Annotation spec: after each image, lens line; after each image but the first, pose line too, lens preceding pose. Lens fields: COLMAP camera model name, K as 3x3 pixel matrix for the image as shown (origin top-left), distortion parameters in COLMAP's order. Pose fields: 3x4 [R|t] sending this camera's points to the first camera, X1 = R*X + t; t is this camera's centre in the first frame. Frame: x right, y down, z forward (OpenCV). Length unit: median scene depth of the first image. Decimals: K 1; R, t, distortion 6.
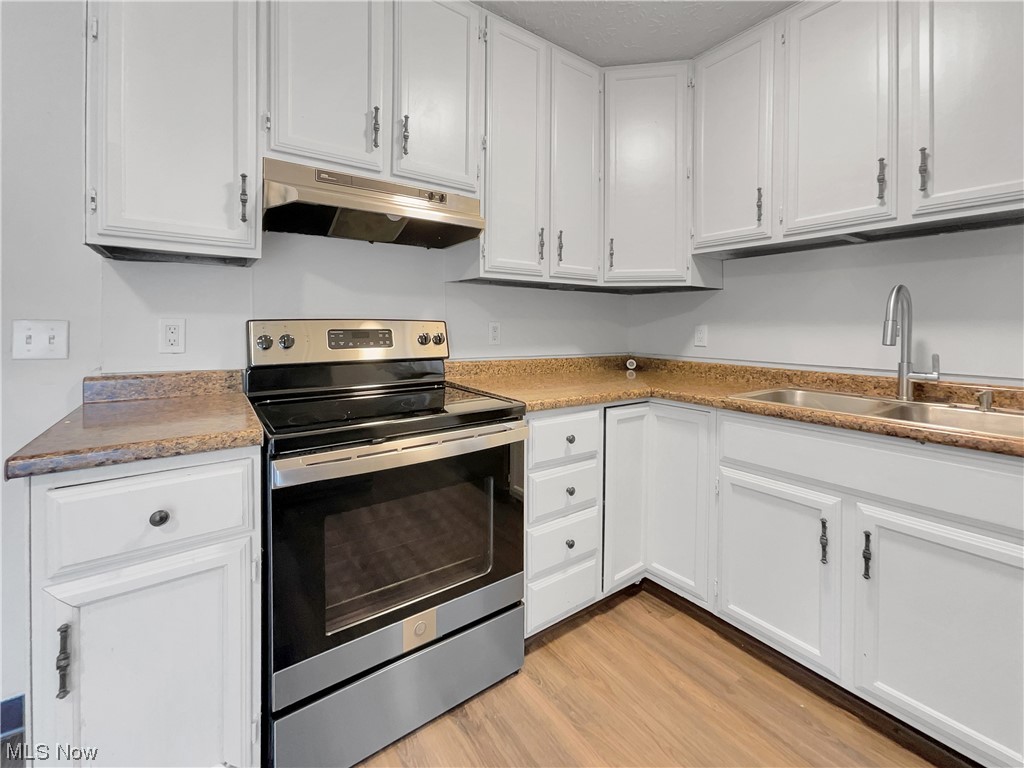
lens RADIAL K [[429.3, 0, 507.9], [0, 429.3, 328.1], [0, 0, 1]] dist [-0.001783, 0.000218]
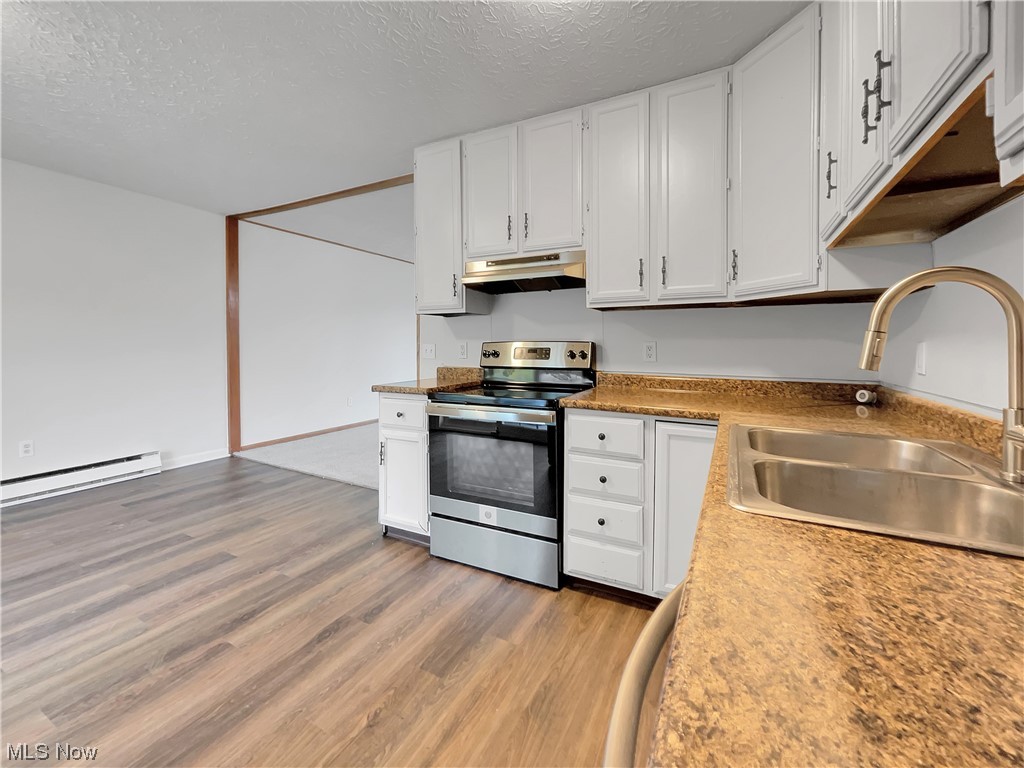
lens RADIAL K [[429.3, 0, 515.3], [0, 429.3, 354.0], [0, 0, 1]] dist [-0.001783, 0.000218]
pose [[0.464360, 0.012380, -0.885560, 1.030464], [-0.005660, 0.999923, 0.011011, 0.009906], [0.885629, -0.000101, 0.464394, 0.198175]]
